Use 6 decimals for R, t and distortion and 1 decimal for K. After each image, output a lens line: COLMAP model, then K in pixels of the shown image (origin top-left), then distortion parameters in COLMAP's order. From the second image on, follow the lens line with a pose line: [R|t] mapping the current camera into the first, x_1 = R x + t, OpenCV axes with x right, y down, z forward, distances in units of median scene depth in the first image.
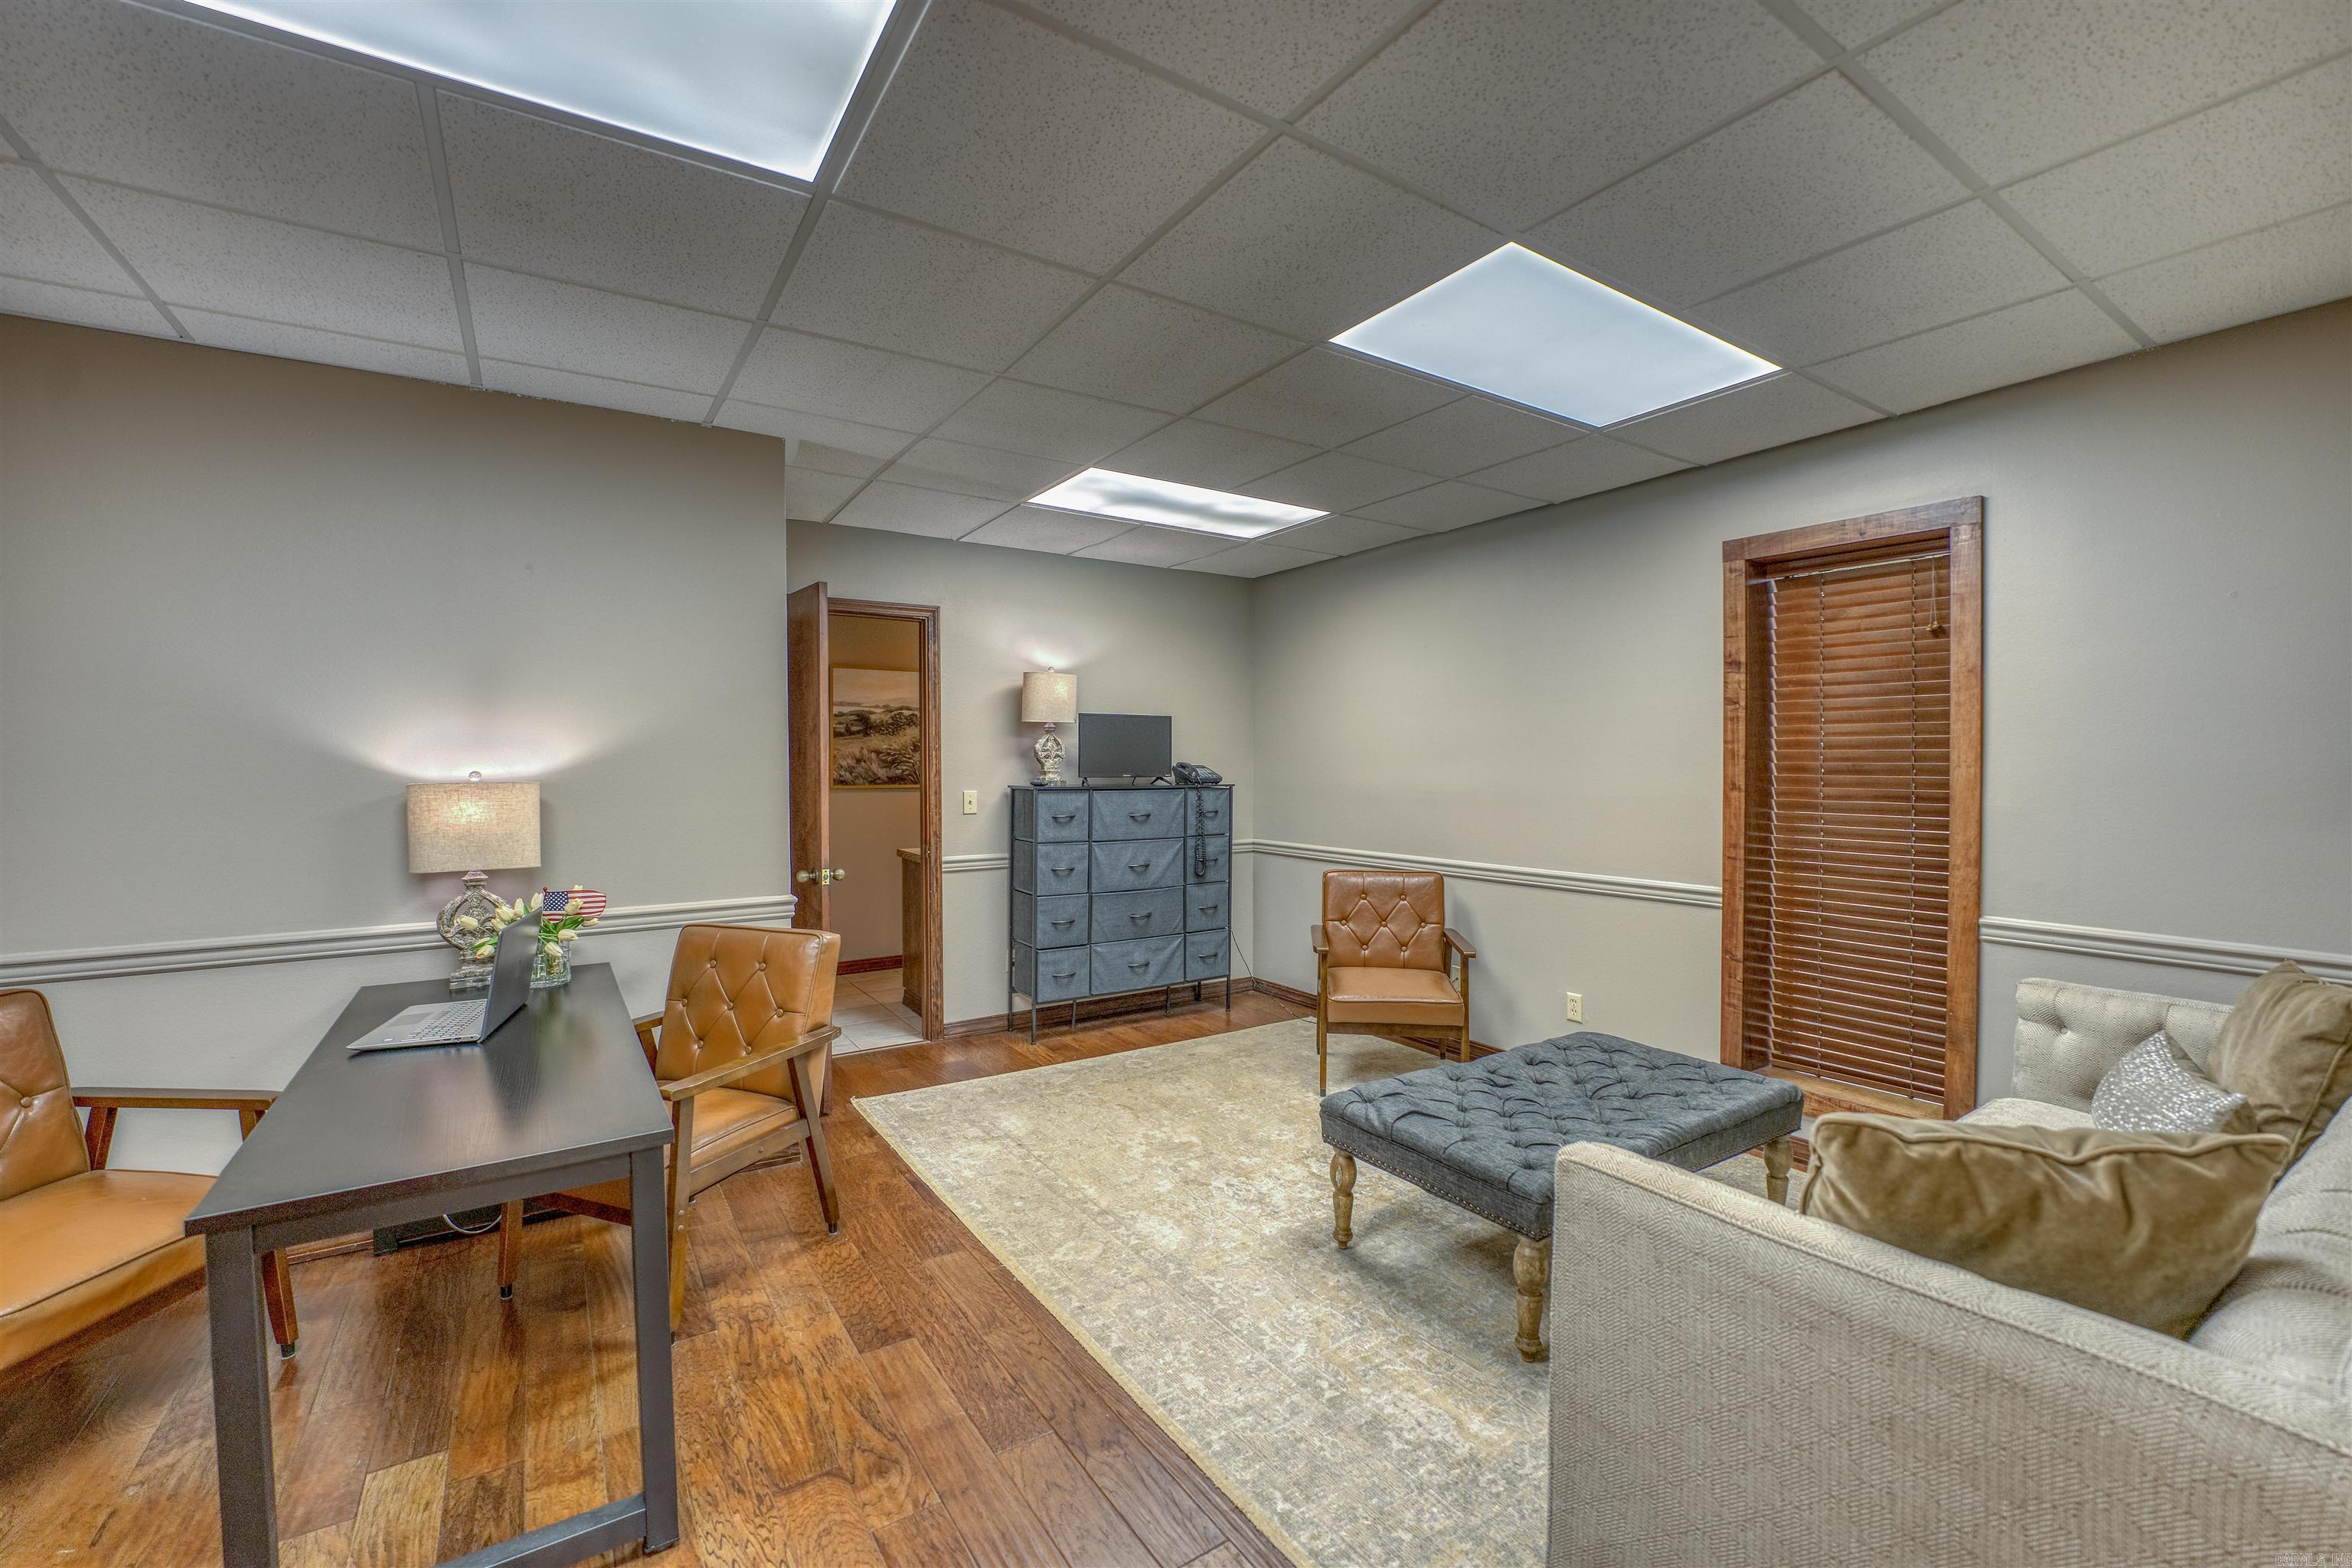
lens RADIAL K [[982.4, 0, 1180.5], [0, 982.4, 771.1], [0, 0, 1]] dist [-0.000461, -0.015927]
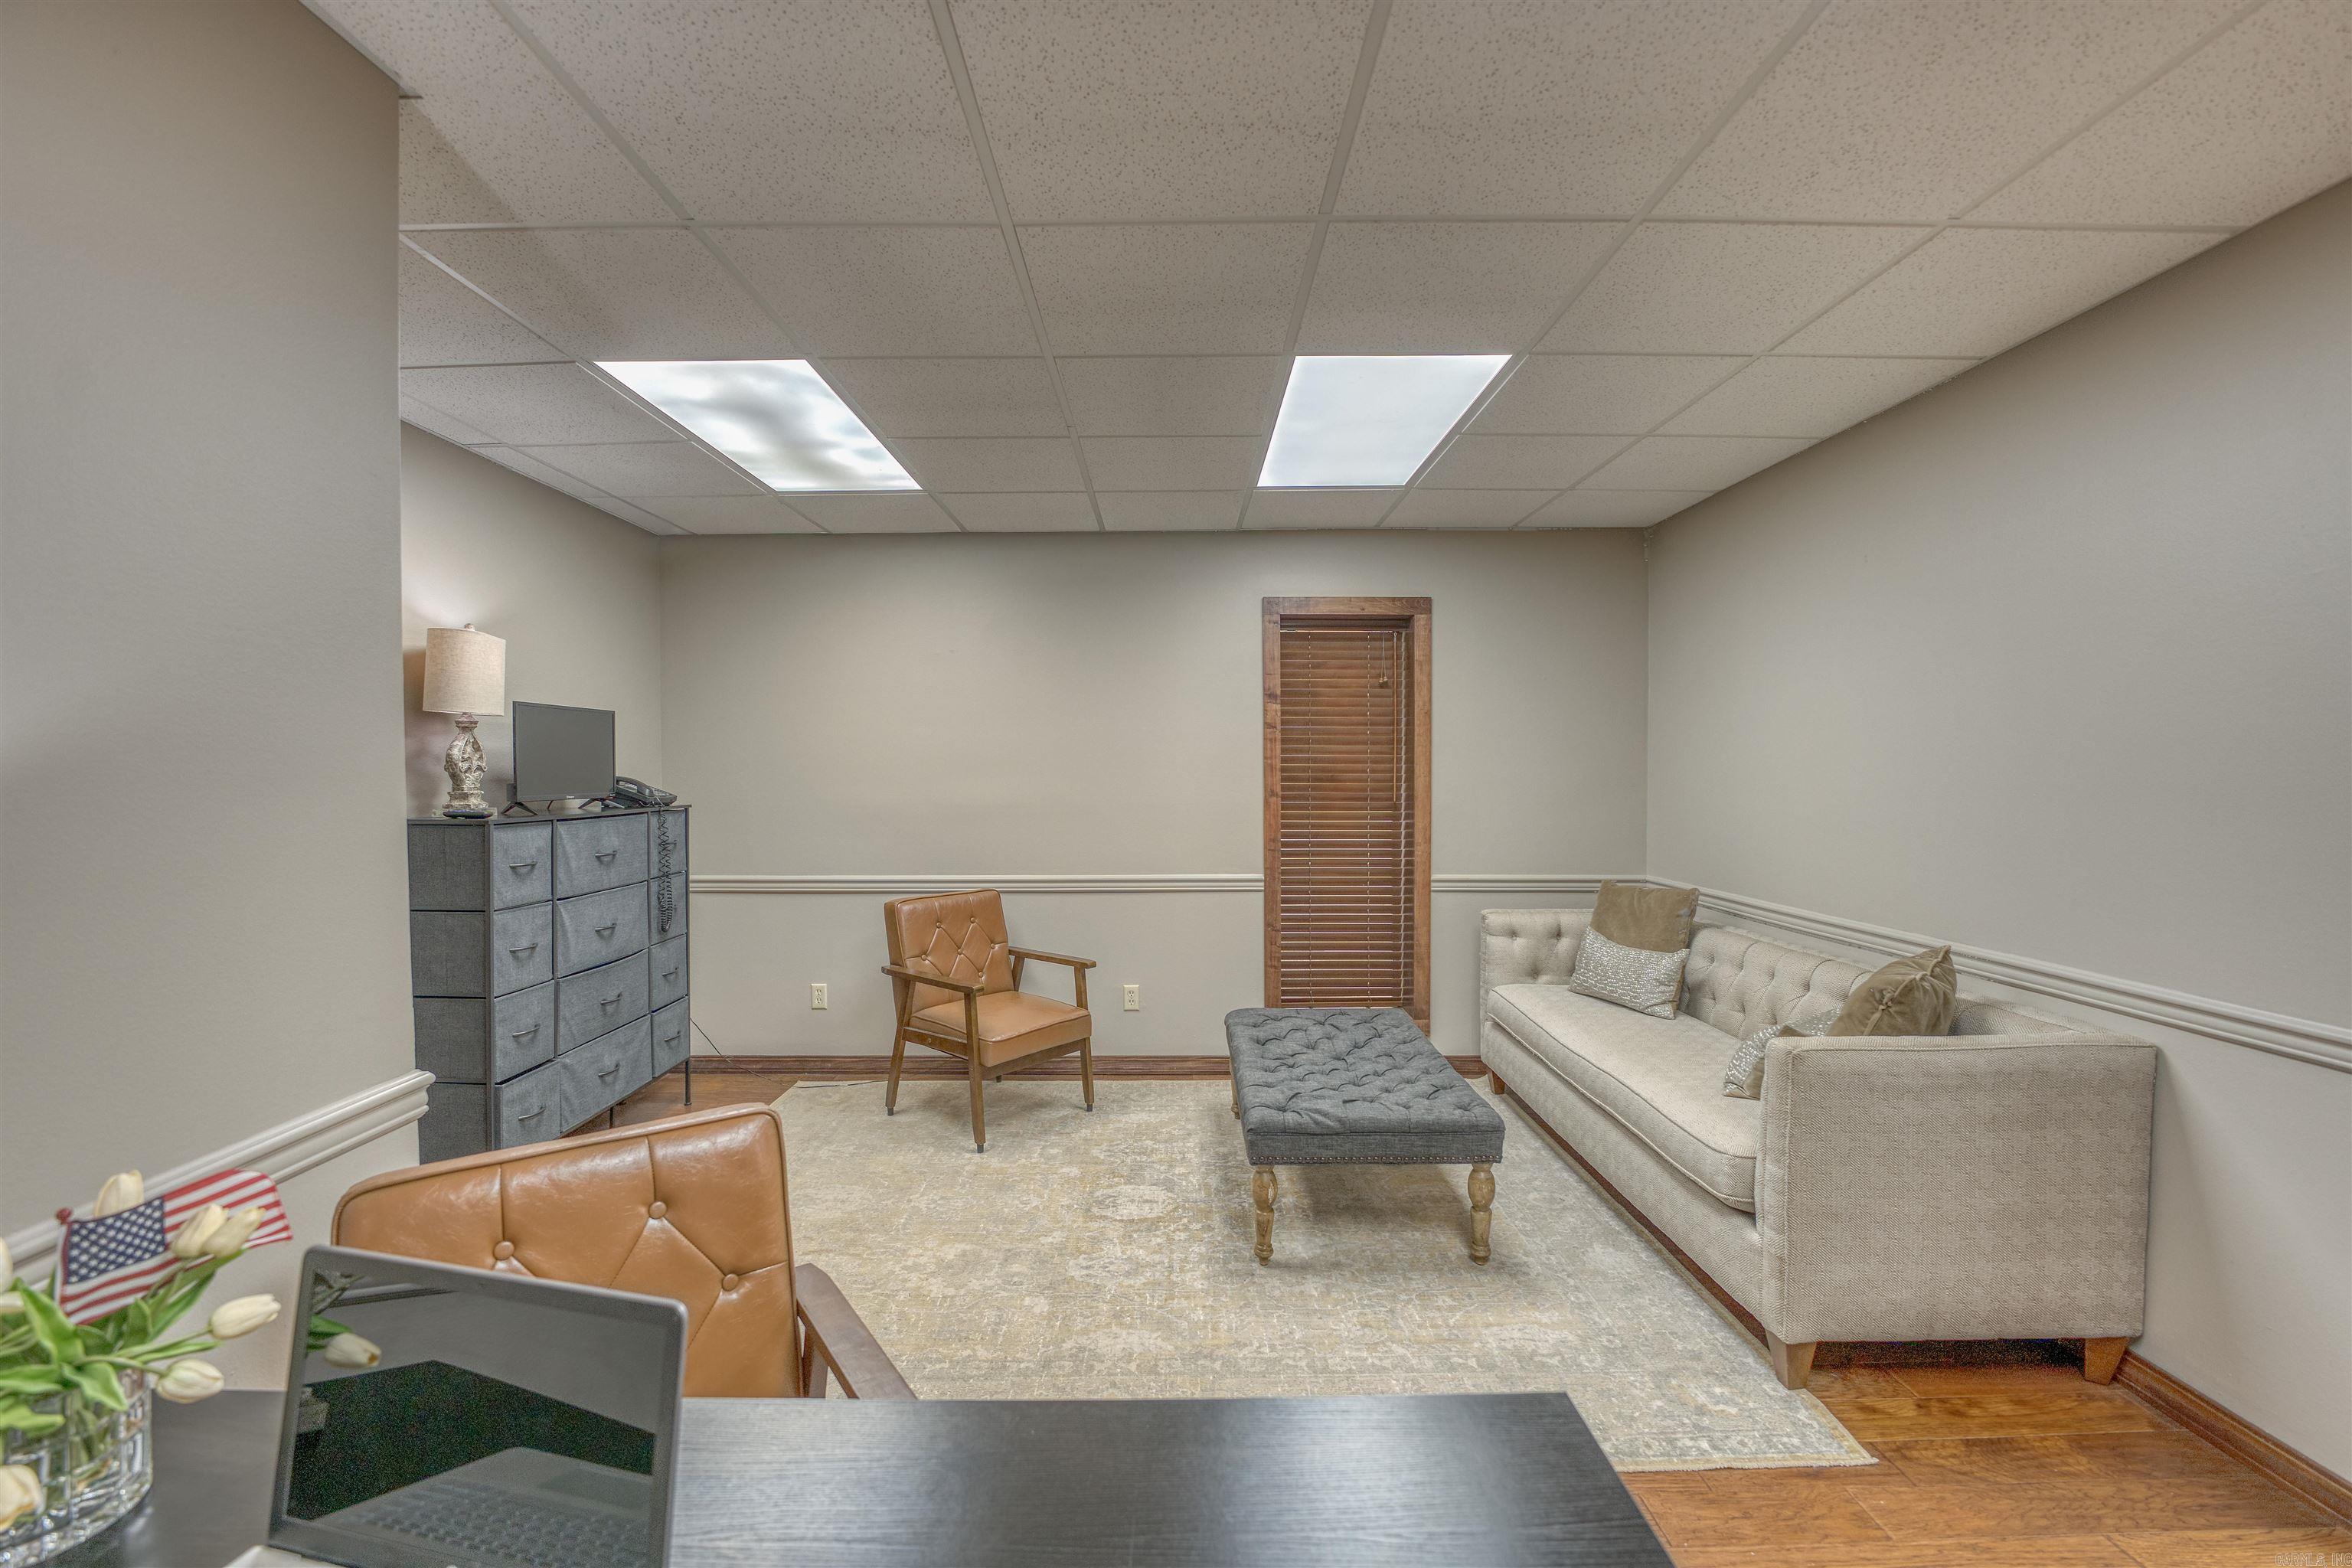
lens RADIAL K [[977.1, 0, 1176.0], [0, 977.1, 784.0], [0, 0, 1]] dist [-0.038696, 0.007862]
pose [[0.539763, -0.016400, 0.841657, -0.474419], [0.007582, 0.999864, 0.014620, -0.013217], [-0.841783, -0.001510, 0.539814, 0.363018]]
